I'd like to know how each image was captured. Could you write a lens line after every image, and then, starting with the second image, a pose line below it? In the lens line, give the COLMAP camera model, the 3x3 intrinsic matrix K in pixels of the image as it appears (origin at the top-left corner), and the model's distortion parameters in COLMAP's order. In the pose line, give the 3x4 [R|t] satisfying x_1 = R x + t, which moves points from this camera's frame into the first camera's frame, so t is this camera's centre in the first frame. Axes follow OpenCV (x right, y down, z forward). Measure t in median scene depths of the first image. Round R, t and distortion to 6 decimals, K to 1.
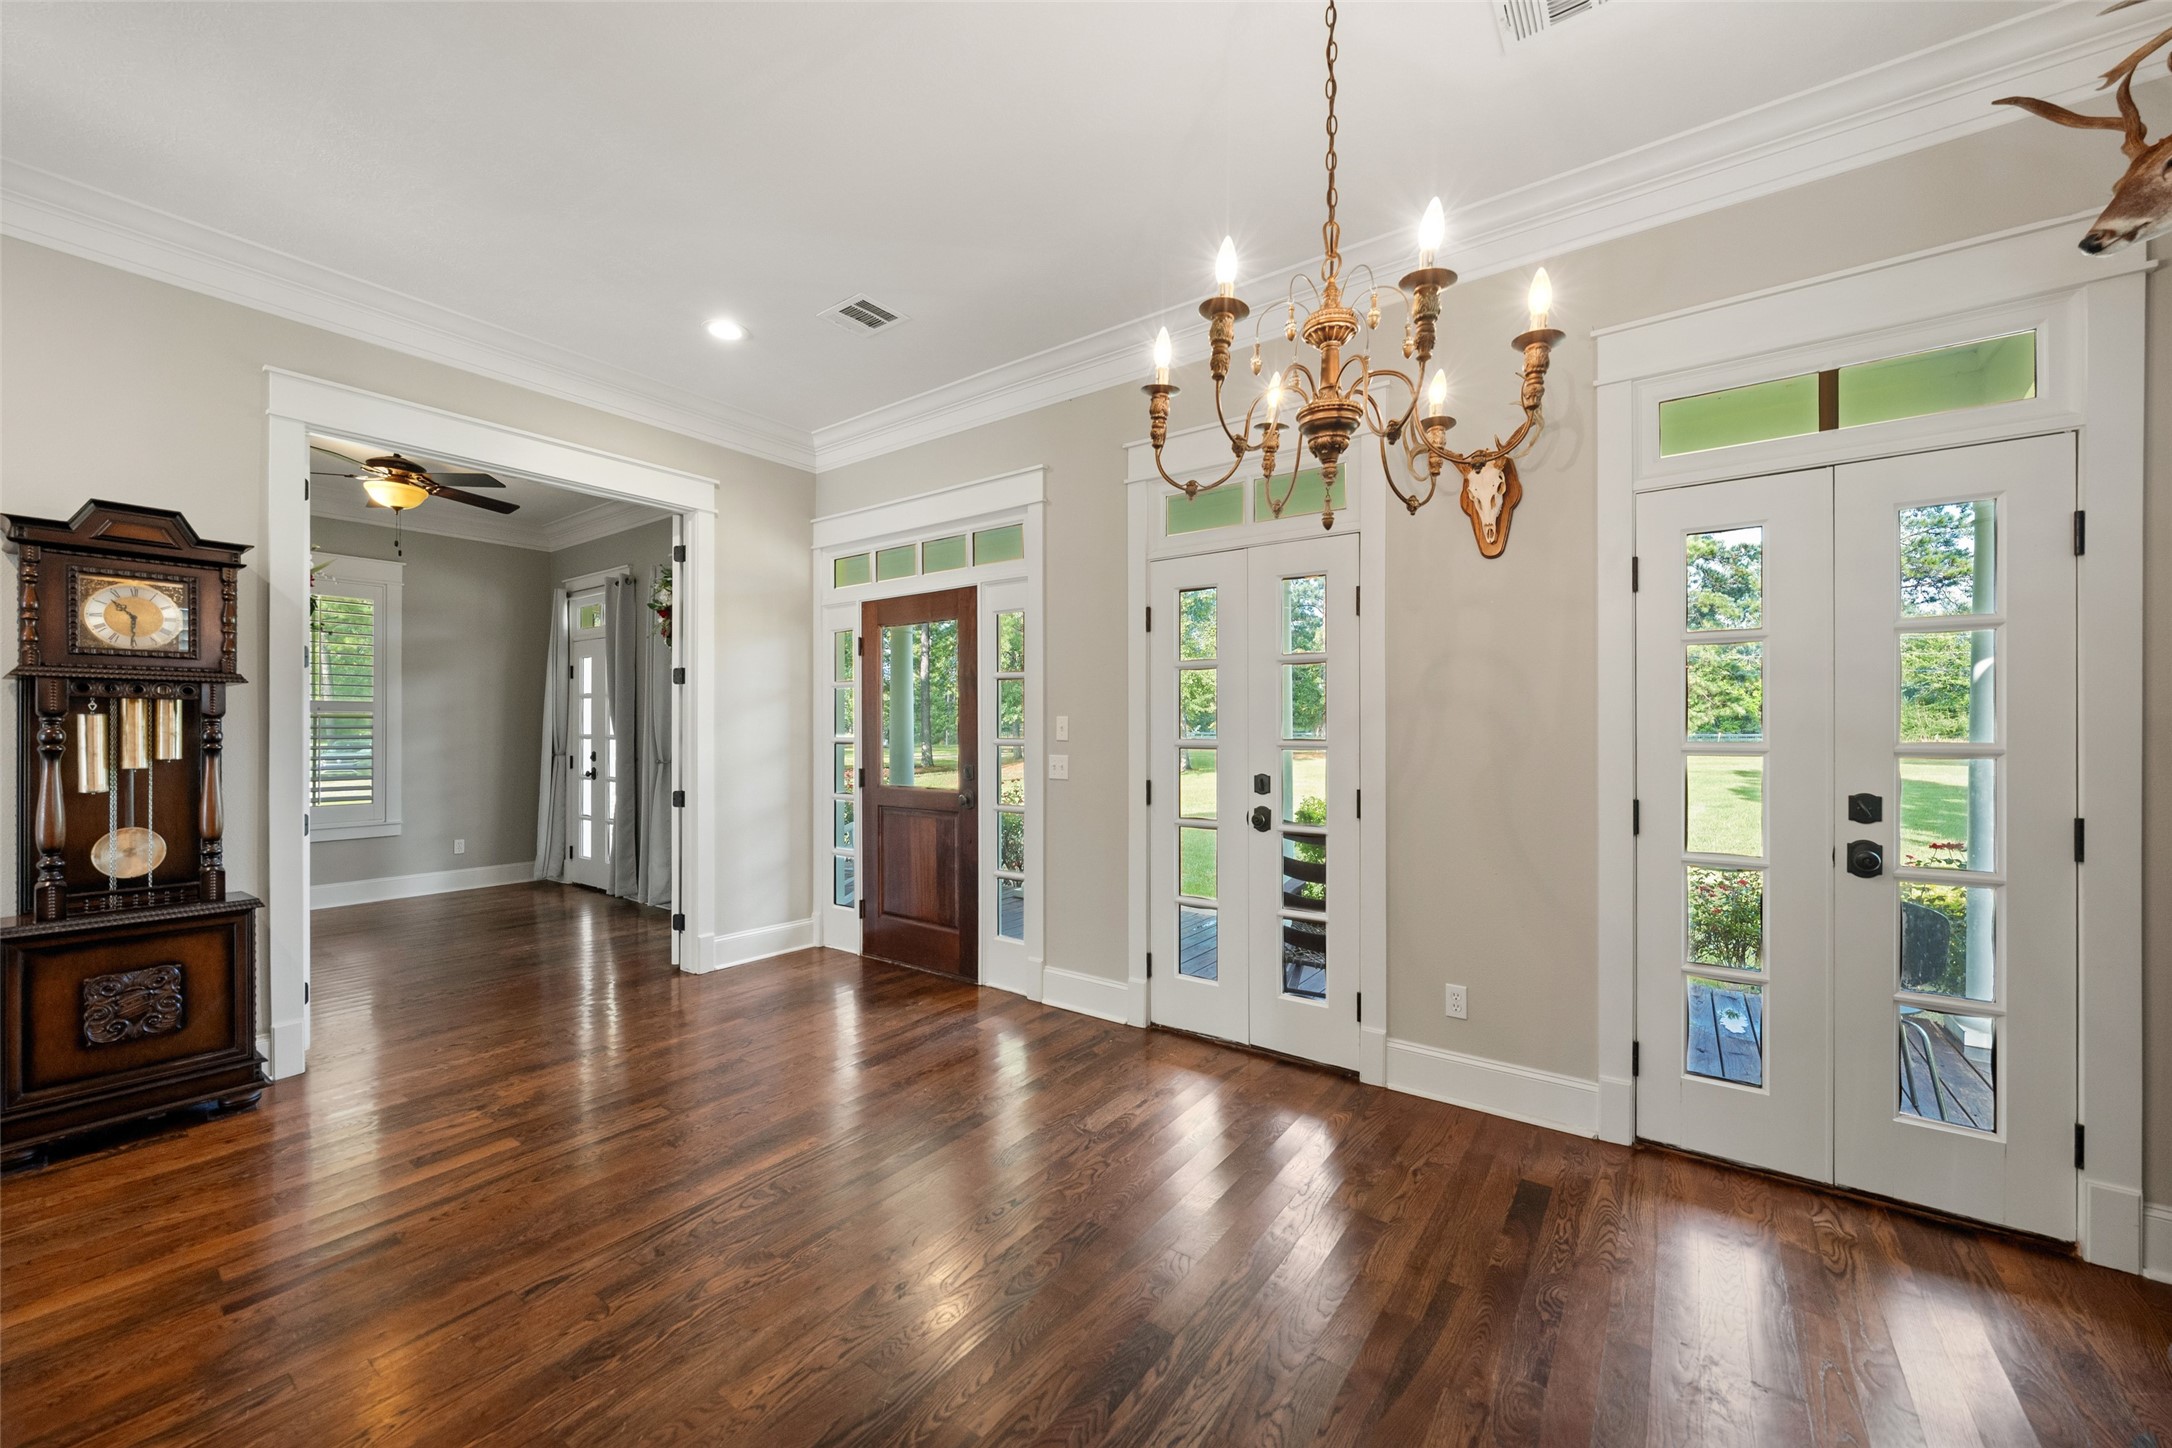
lens RADIAL K [[810.2, 0, 1086.0], [0, 810.2, 720.9], [0, 0, 1]] dist [-0.001106, 0.000383]
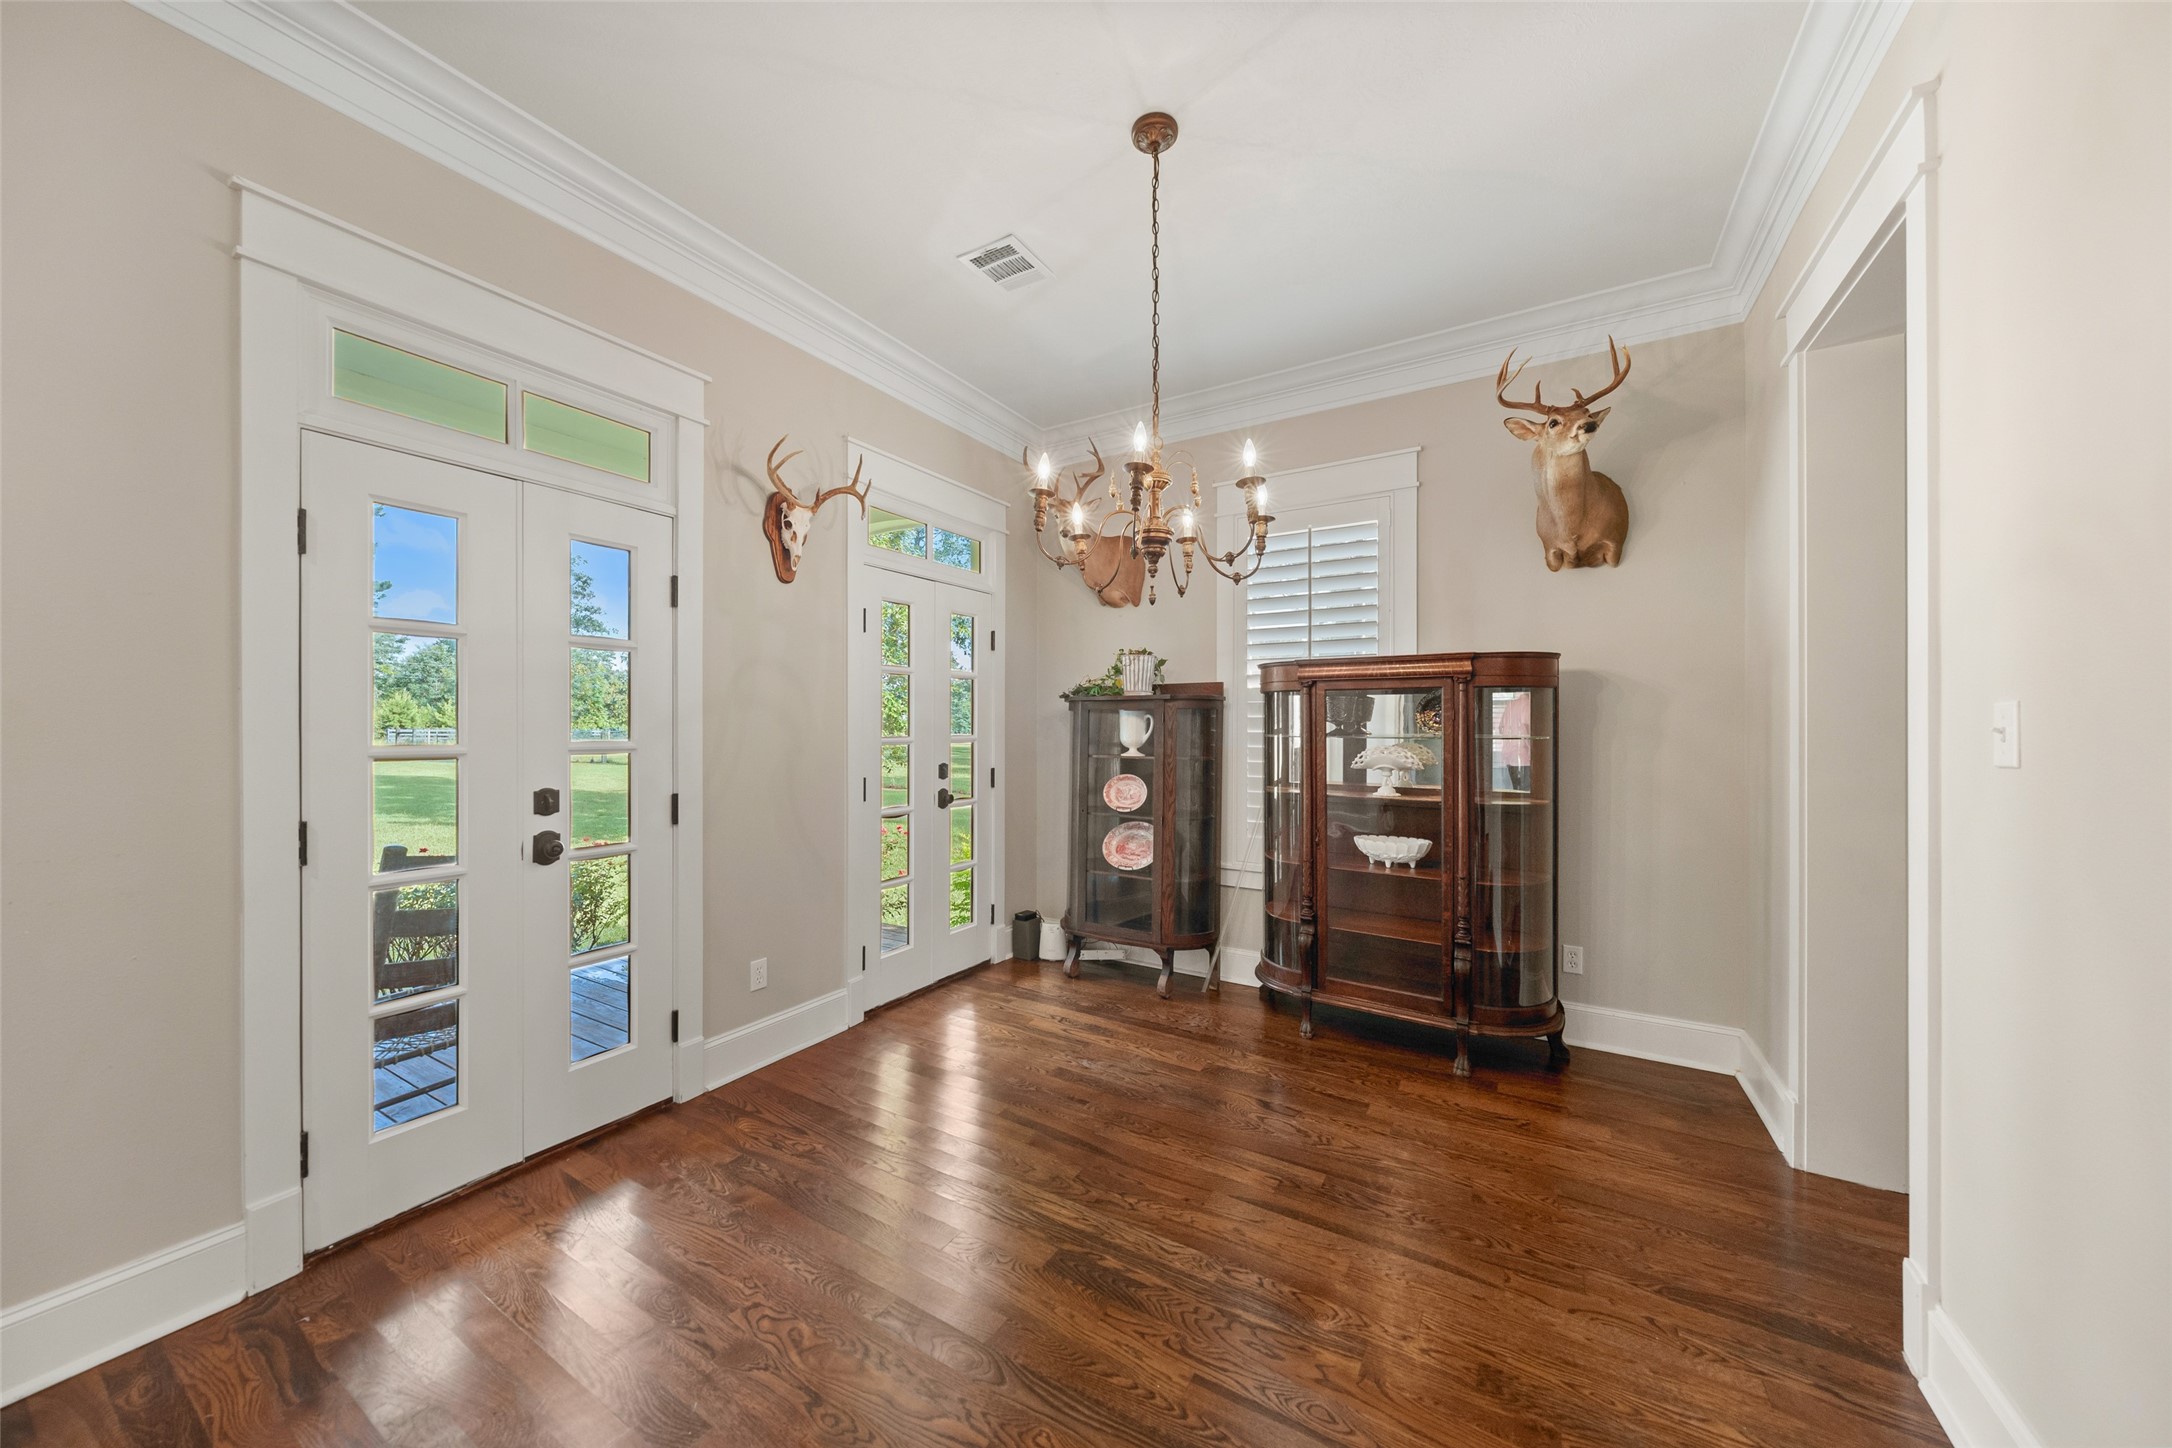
lens RADIAL K [[747.9, 0, 1085.2], [0, 747.9, 727.0], [0, 0, 1]] dist [-0.000438, -0.000573]
pose [[-0.075332, 0.008425, 0.997123, -0.455704], [0.006228, 0.999949, -0.007979, 0.015052], [-0.997139, 0.005609, -0.075380, 0.479677]]
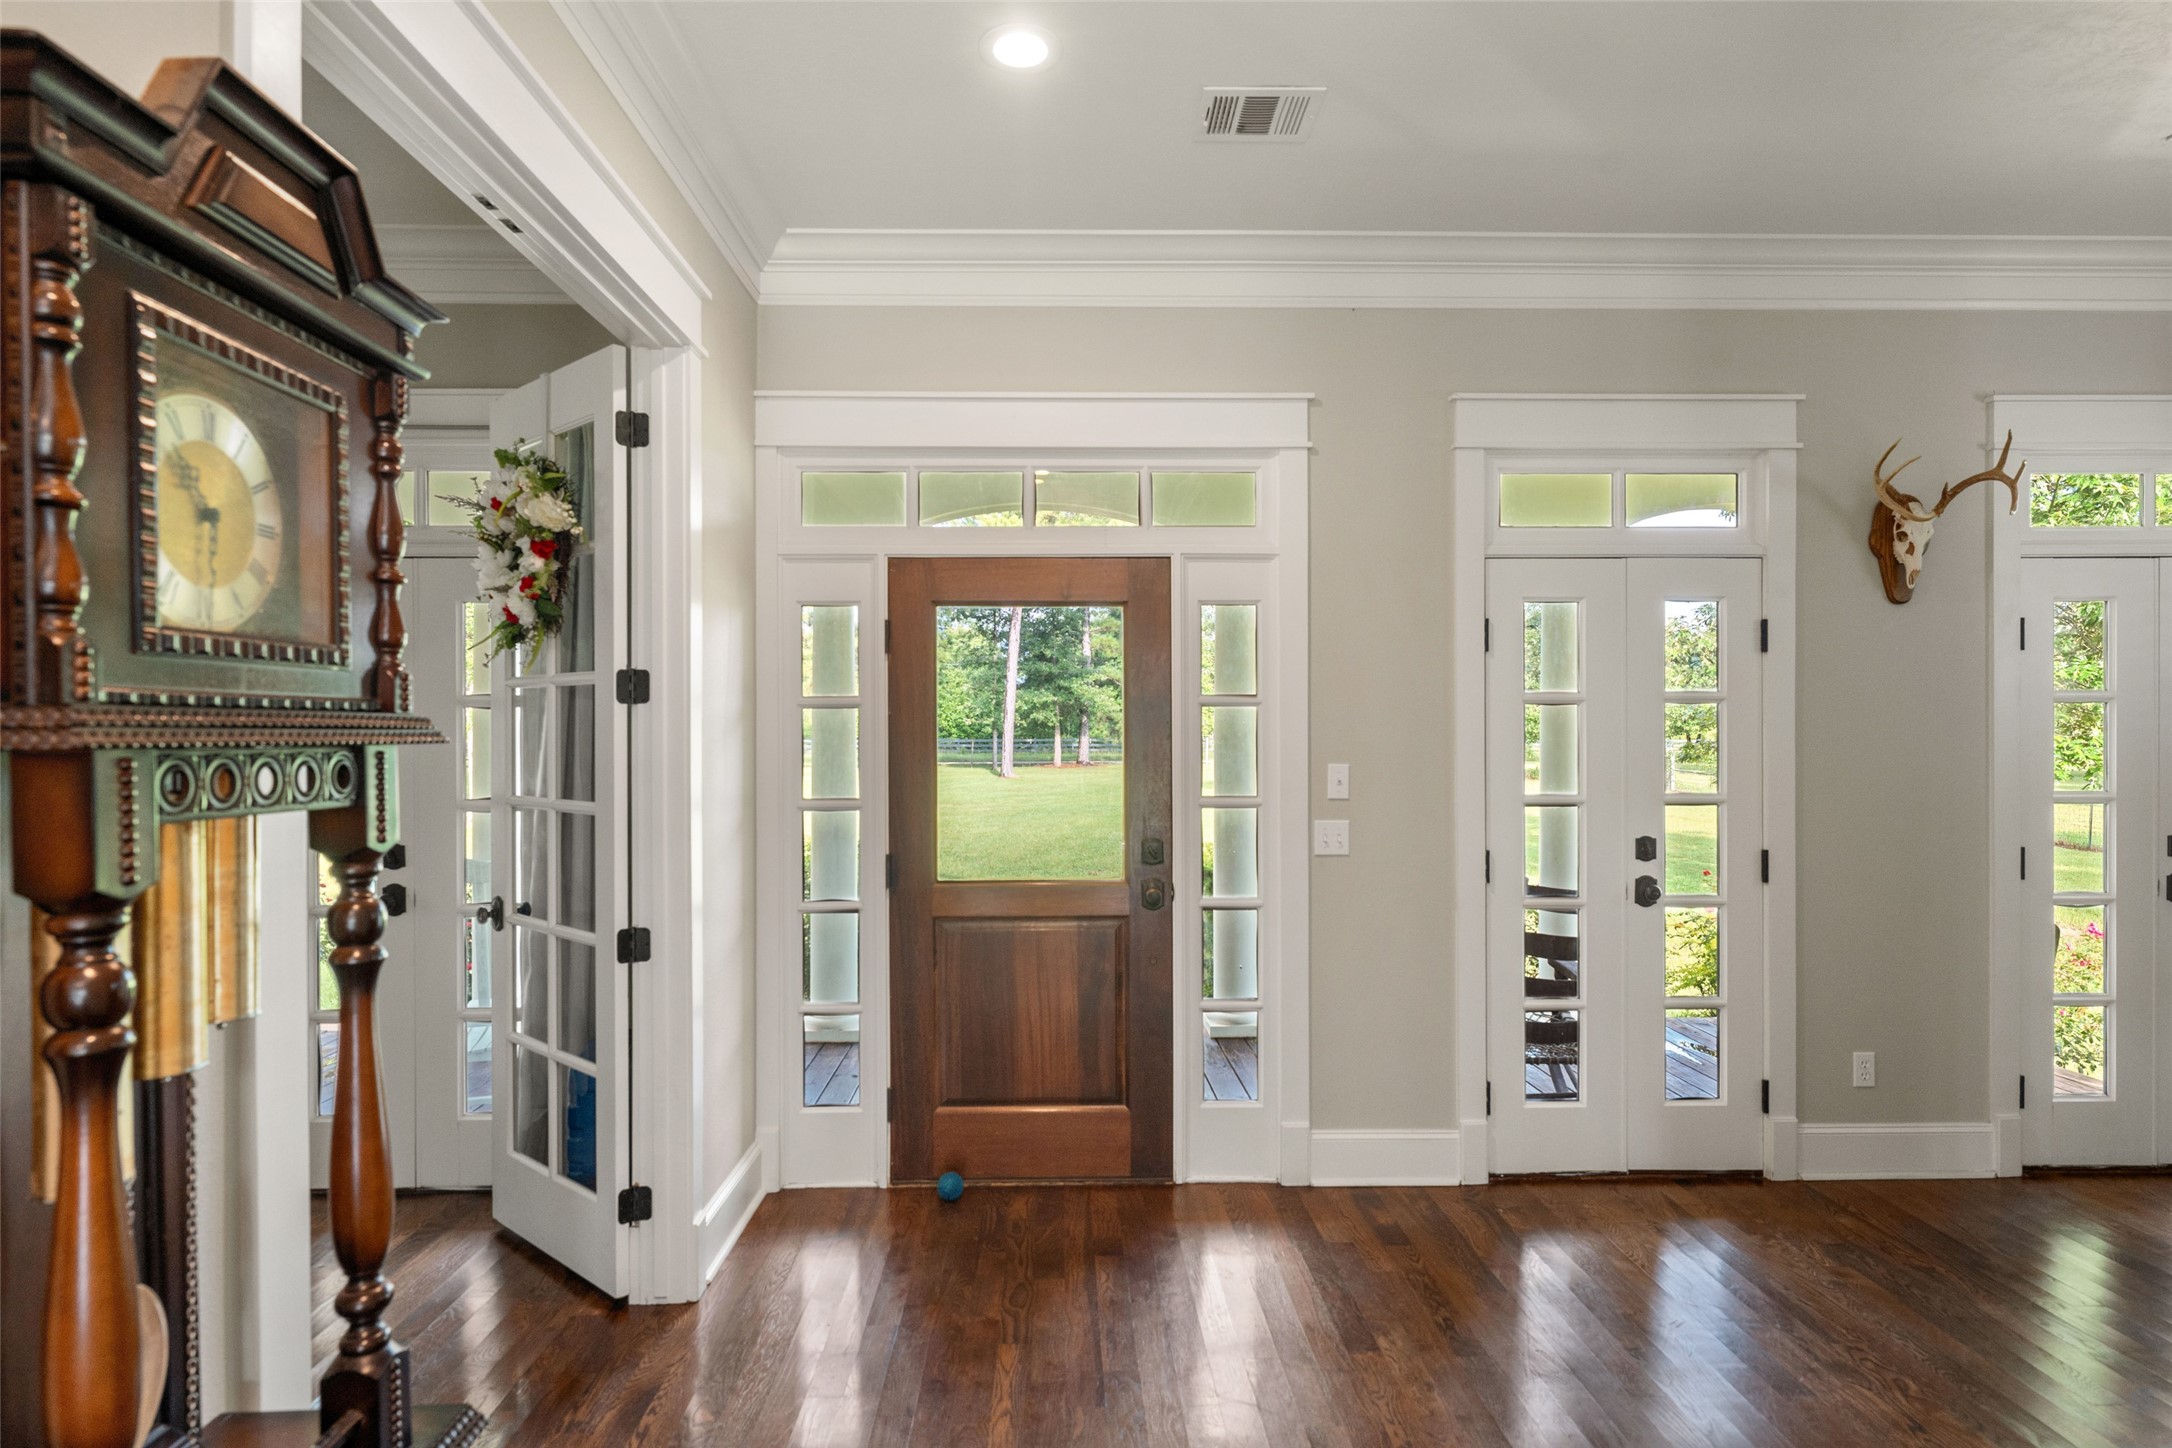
lens RADIAL K [[1170.9, 0, 1077.3], [0, 1170.9, 738.9], [0, 0, 1]] dist [0.002905, 0.001129]
pose [[0.802245, 0.009932, 0.596913, -0.835699], [-0.003181, 0.999919, -0.012363, -0.014004], [-0.596987, 0.008020, 0.802211, 0.341015]]
